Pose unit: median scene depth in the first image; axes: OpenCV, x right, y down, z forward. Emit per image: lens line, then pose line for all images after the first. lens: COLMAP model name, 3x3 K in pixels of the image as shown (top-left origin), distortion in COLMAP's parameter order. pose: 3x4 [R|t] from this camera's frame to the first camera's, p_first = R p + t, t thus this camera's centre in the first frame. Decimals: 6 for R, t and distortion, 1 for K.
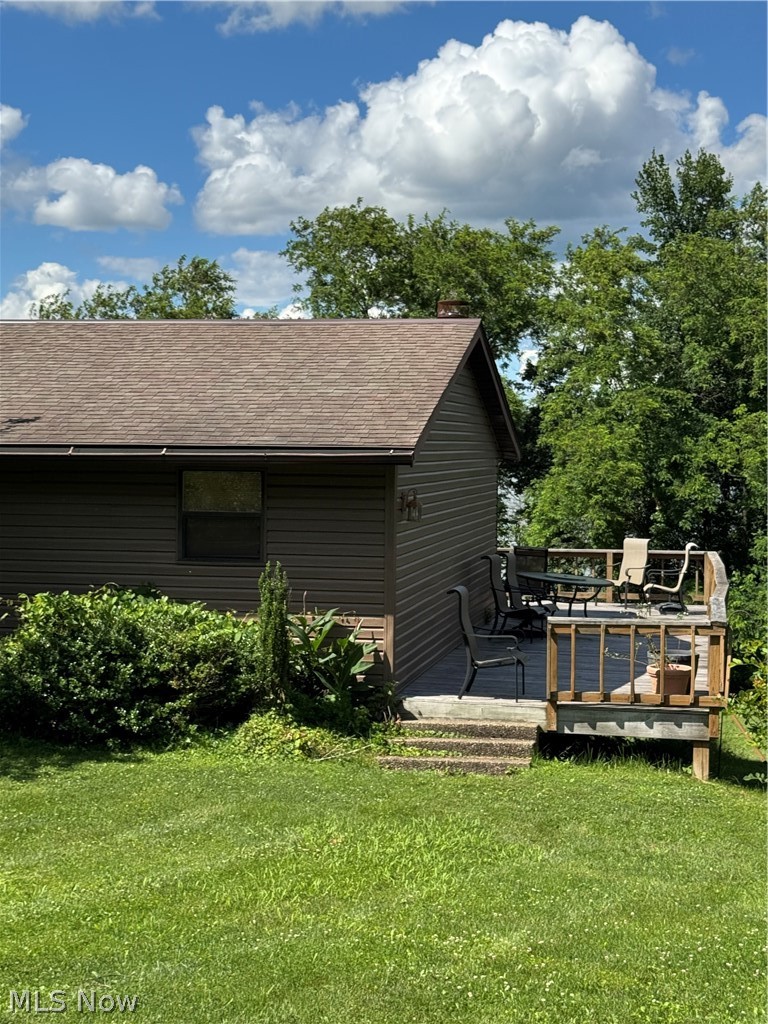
lens RADIAL K [[1688.2, 0, 388.5], [0, 1688.2, 516.2], [0, 0, 1]] dist [0.159822, 0.000000]
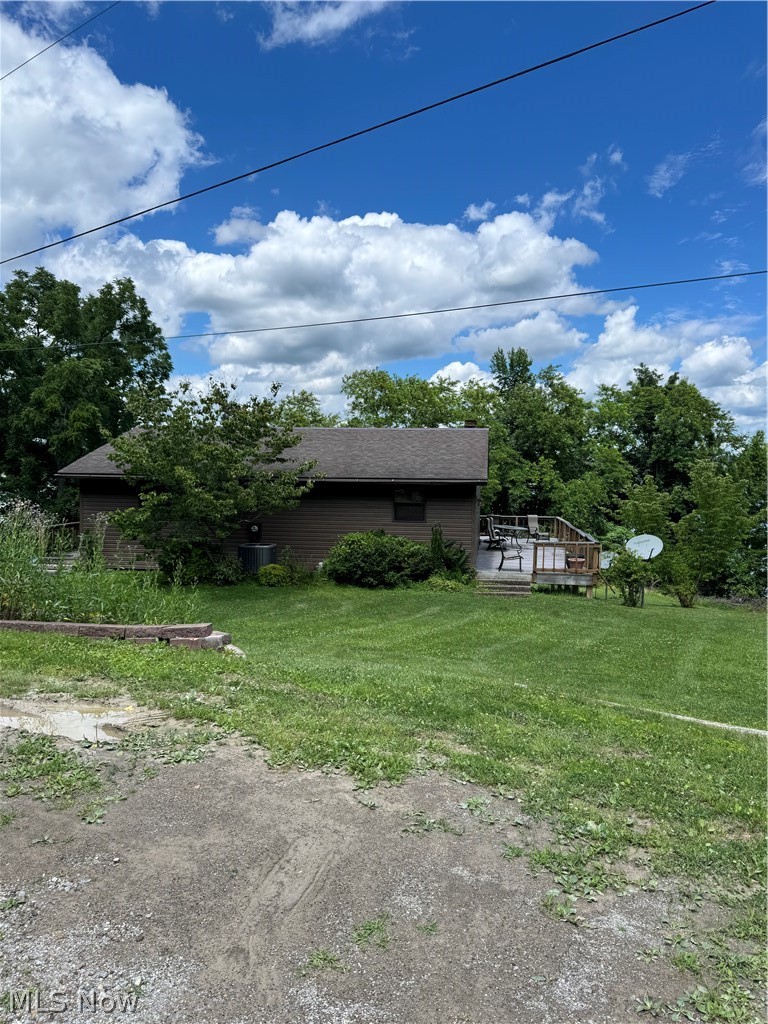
lens RADIAL K [[785.1, 0, 375.9], [0, 785.1, 516.5], [0, 0, 1]] dist [0.097384, -0.124602]
pose [[0.998140, -0.001510, 0.060940, -0.227225], [0.000299, 0.999802, 0.019880, -0.005053], [-0.060958, -0.019825, 0.997943, -0.242587]]
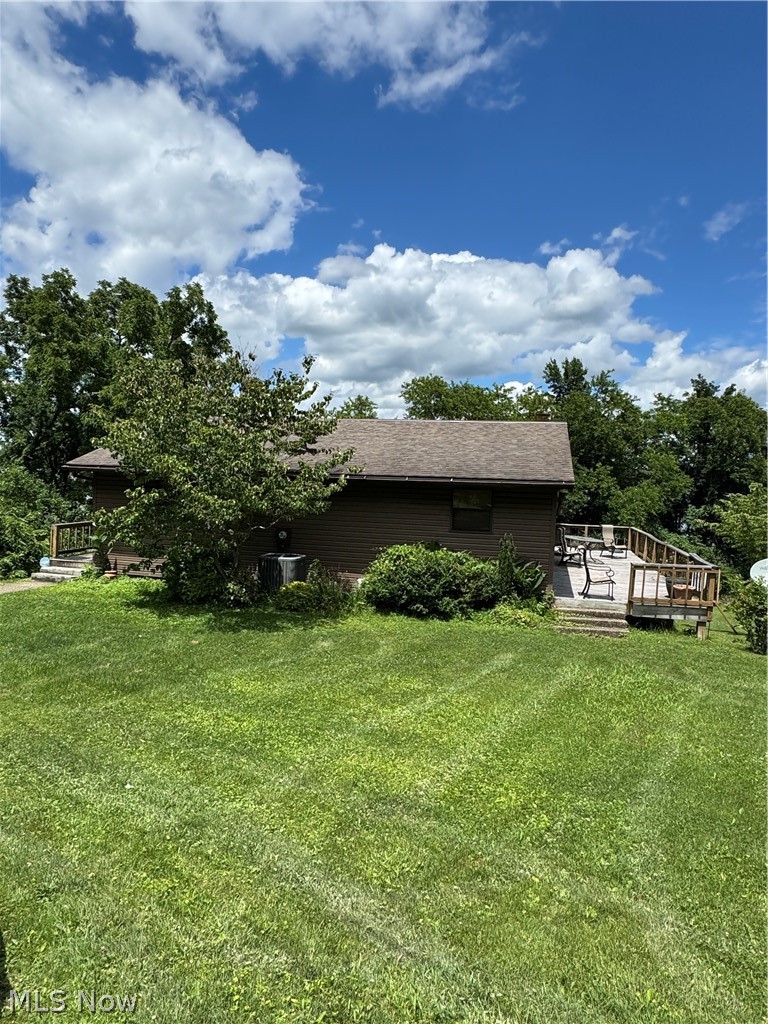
lens RADIAL K [[655.8, 0, 375.2], [0, 655.8, 510.5], [0, 0, 1]] dist [-0.016300, 0.000006]
pose [[0.999393, 0.026029, -0.023142, -0.201294], [-0.025684, 0.999556, 0.015089, -0.009396], [0.023525, -0.014486, 0.999618, 0.160337]]
